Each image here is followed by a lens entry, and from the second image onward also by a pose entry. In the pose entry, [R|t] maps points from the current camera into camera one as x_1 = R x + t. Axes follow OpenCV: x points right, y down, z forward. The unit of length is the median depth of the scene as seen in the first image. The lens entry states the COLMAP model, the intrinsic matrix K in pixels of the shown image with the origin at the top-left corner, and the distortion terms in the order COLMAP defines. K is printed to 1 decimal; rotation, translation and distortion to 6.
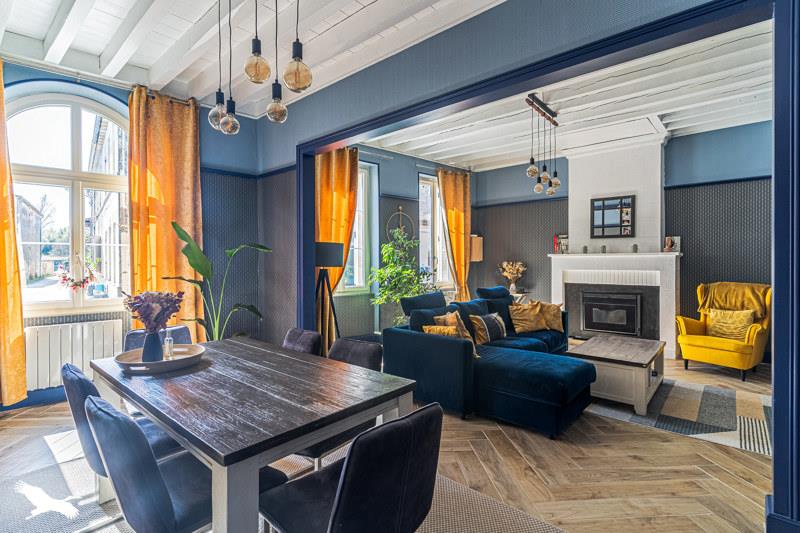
lens RADIAL K [[389.8, 0, 397.4], [0, 389.8, 262.3], [0, 0, 1]] dist [0.002498, 0.000265]
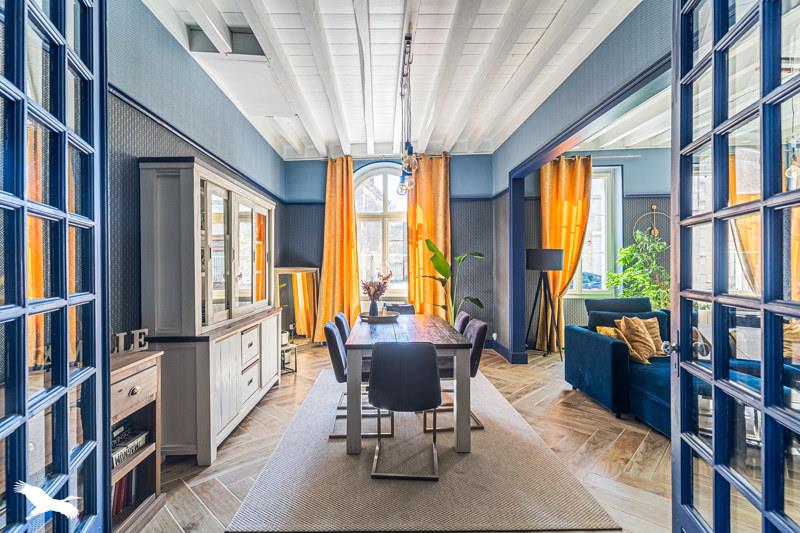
lens RADIAL K [[393.8, 0, 386.7], [0, 393.8, 258.9], [0, 0, 1]] dist [0.000498, -0.000334]
pose [[0.669386, -0.010706, -0.742838, 0.434392], [-0.002162, 0.999864, -0.016358, -0.002265], [0.742912, 0.012556, 0.669271, -0.133185]]
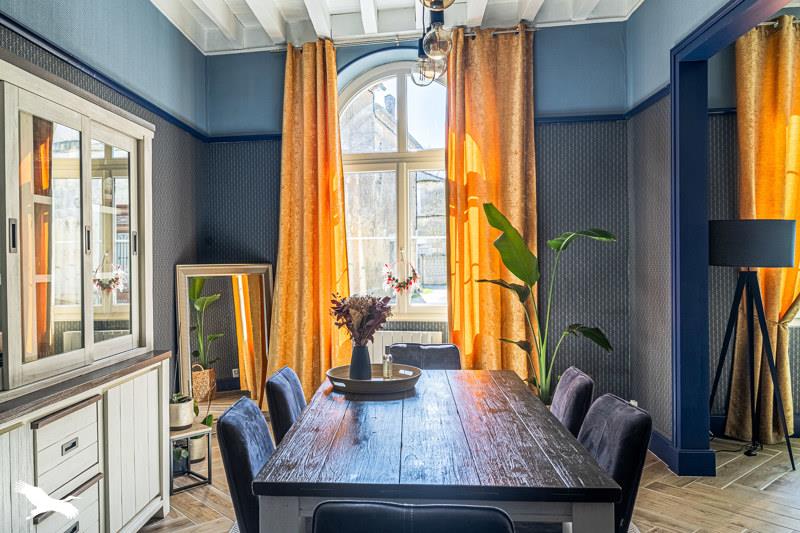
lens RADIAL K [[648.7, 0, 357.9], [0, 648.7, 263.8], [0, 0, 1]] dist [-0.001872, 0.003329]
pose [[0.594572, 0.003782, -0.804034, 0.238777], [0.005633, 0.999945, 0.008869, -0.003383], [0.804023, -0.009802, 0.594518, 0.086271]]
